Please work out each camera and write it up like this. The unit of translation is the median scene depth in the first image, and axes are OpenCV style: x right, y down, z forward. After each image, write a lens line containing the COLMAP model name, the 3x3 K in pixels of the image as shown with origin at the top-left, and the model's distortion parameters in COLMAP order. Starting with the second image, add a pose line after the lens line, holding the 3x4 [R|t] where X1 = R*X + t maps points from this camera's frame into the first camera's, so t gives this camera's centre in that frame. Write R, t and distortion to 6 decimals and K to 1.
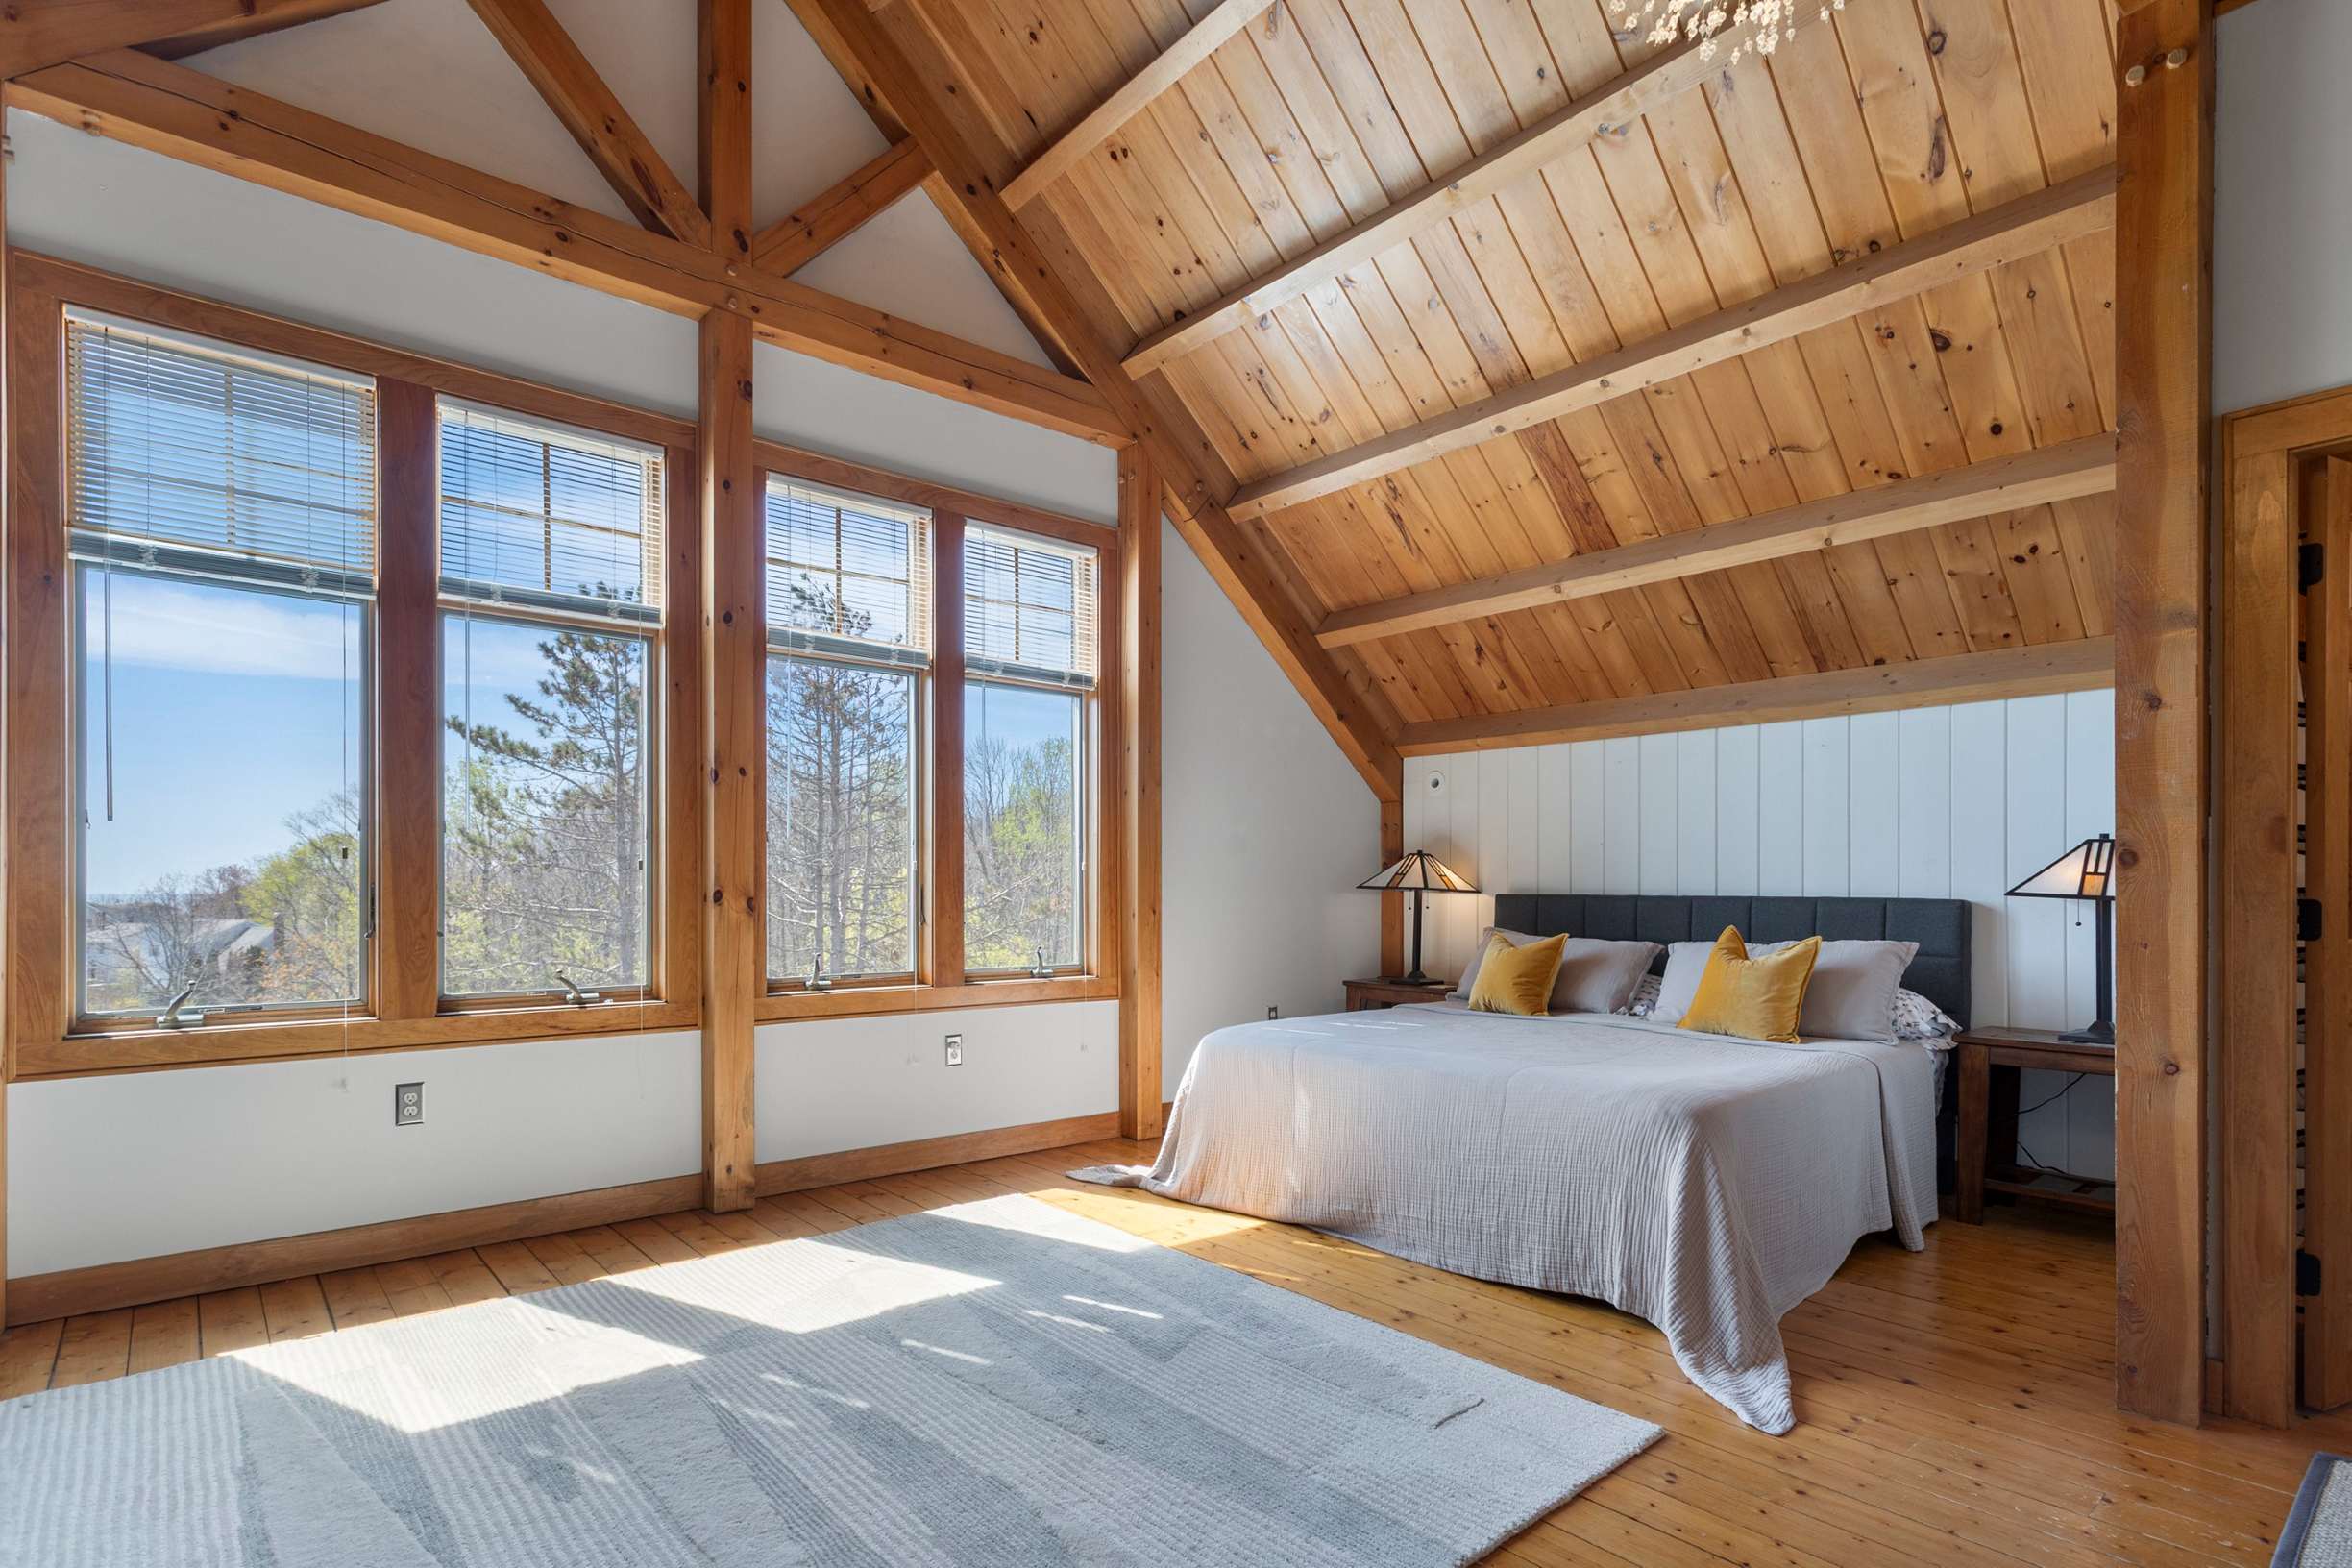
lens RADIAL K [[1188.3, 0, 1184.7], [0, 1188.3, 898.4], [0, 0, 1]] dist [0.010698, 0.001357]
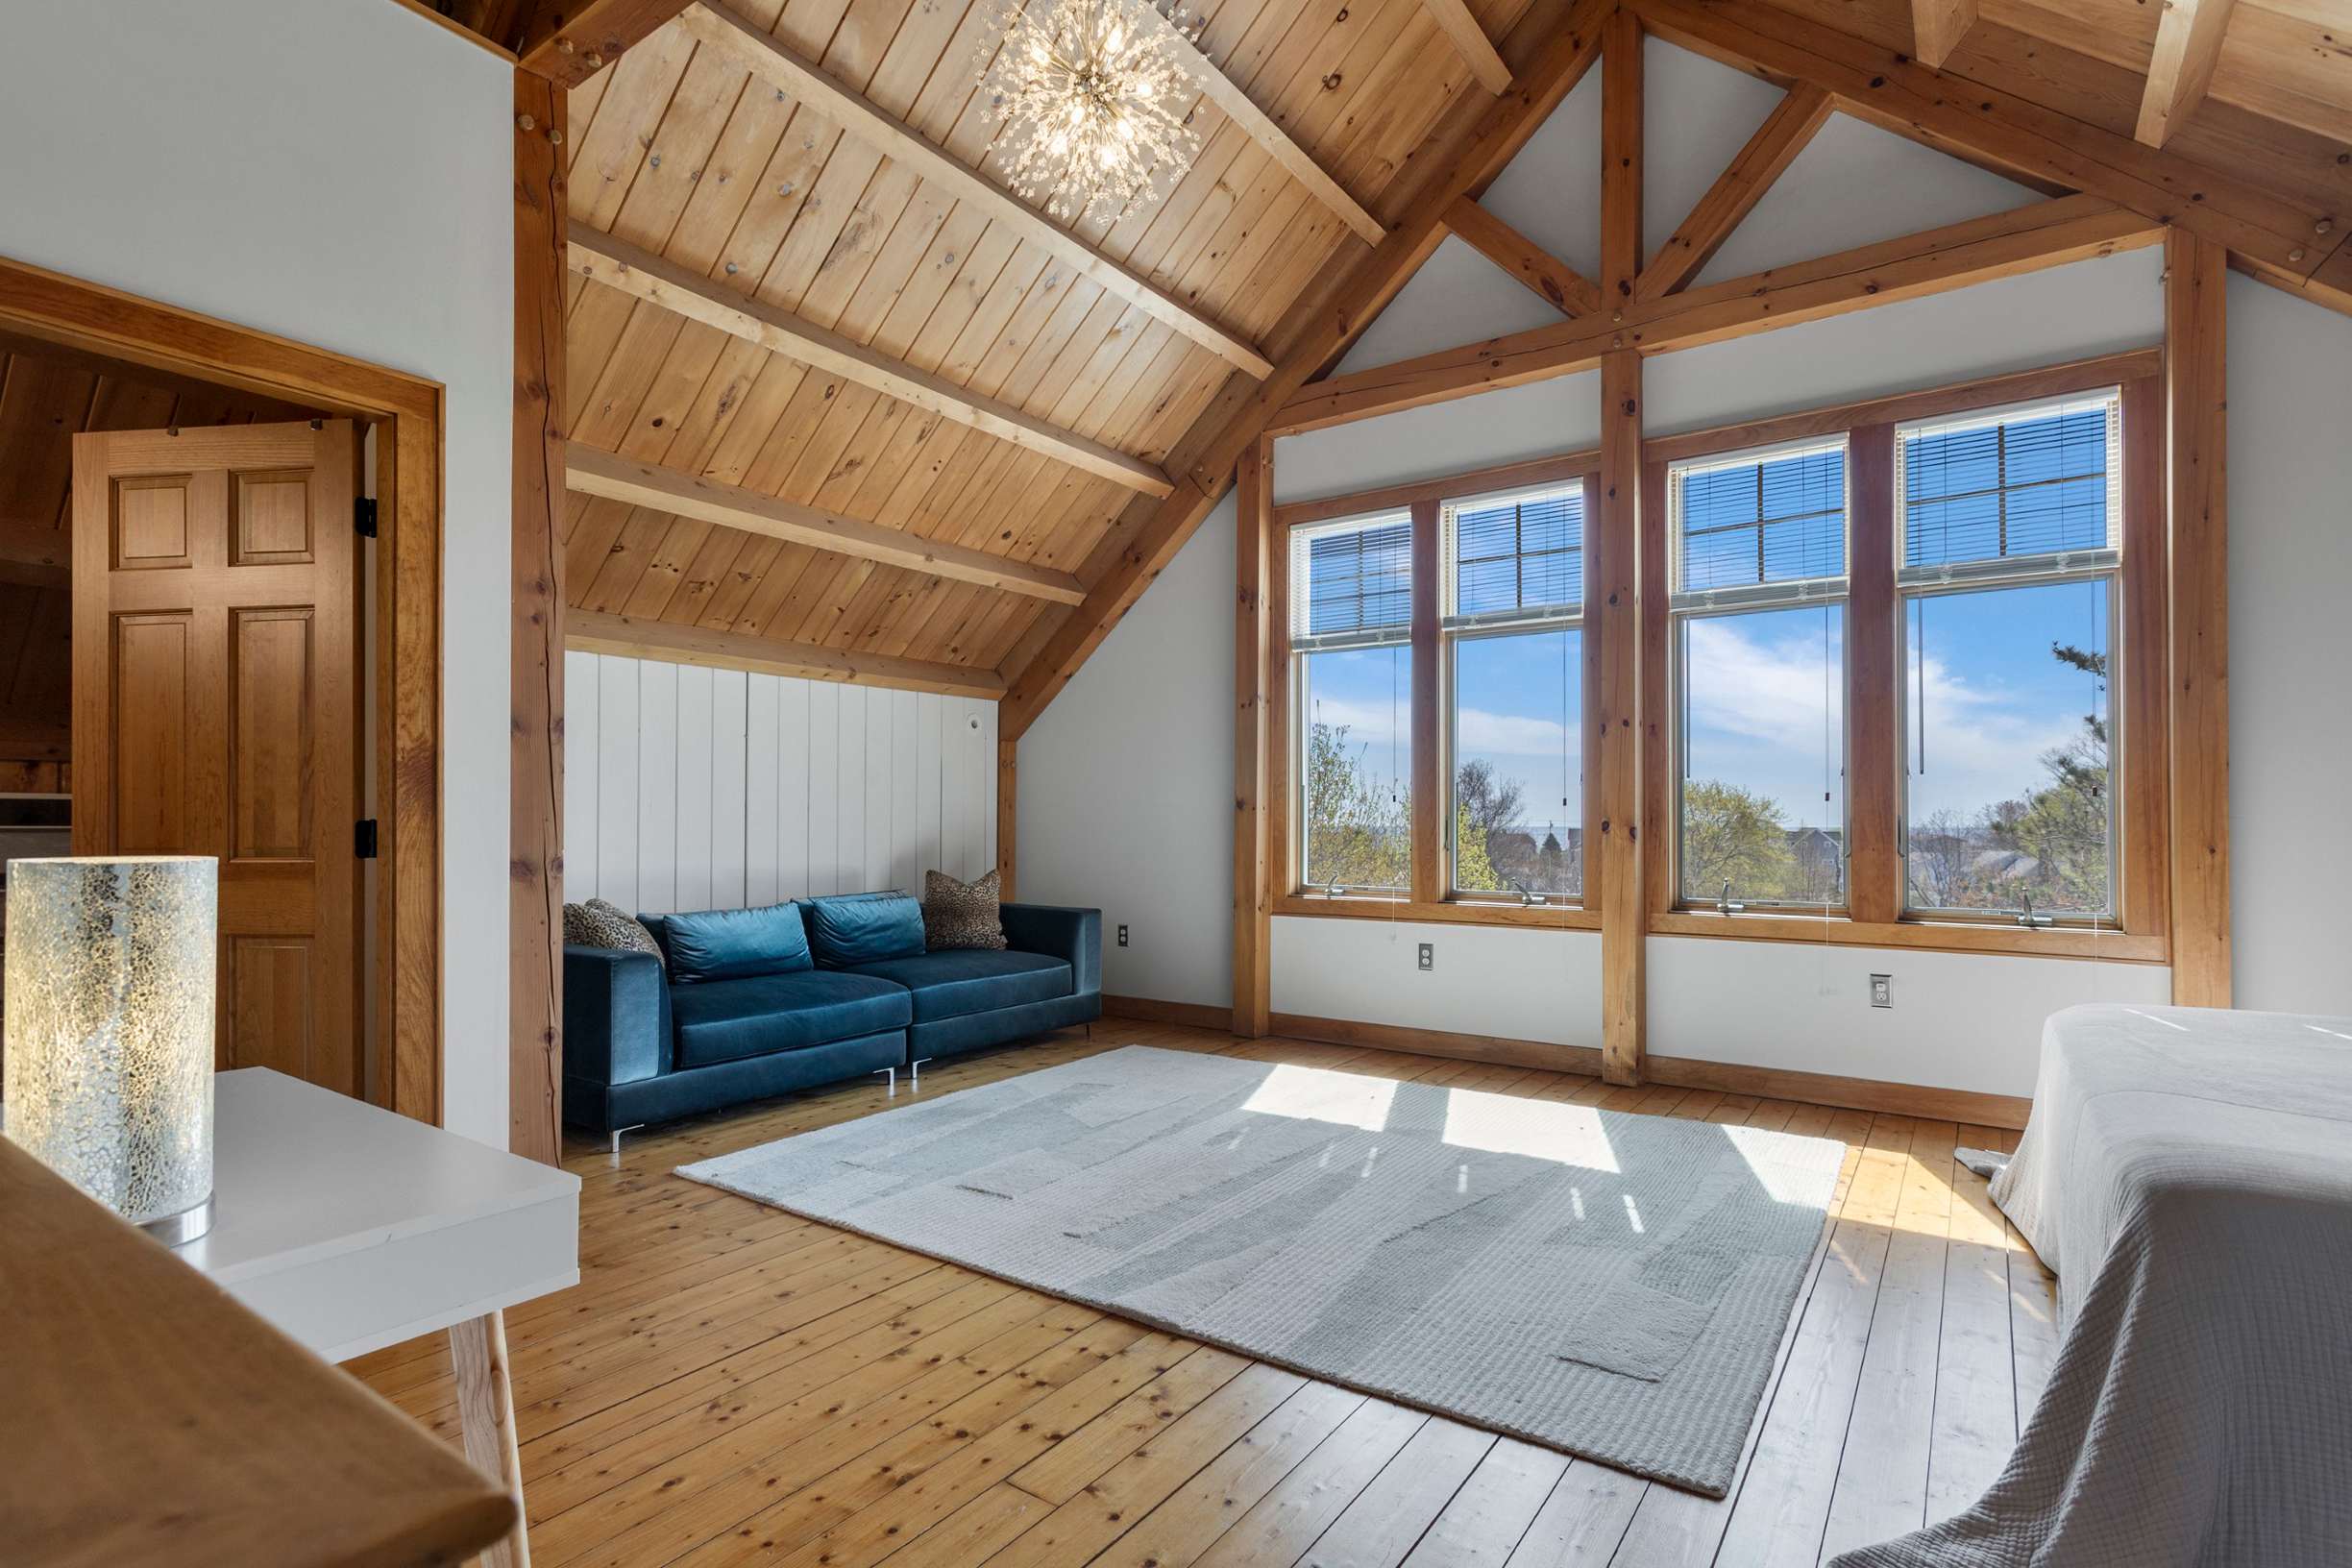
lens RADIAL K [[1153.1, 0, 1181.9], [0, 1153.1, 825.5], [0, 0, 1]] dist [0.003476, 0.000345]
pose [[0.239752, 0.002611, -0.970831, 0.679892], [-0.008150, 0.999967, 0.000677, -0.000054], [0.970800, 0.007750, 0.239766, 0.290314]]
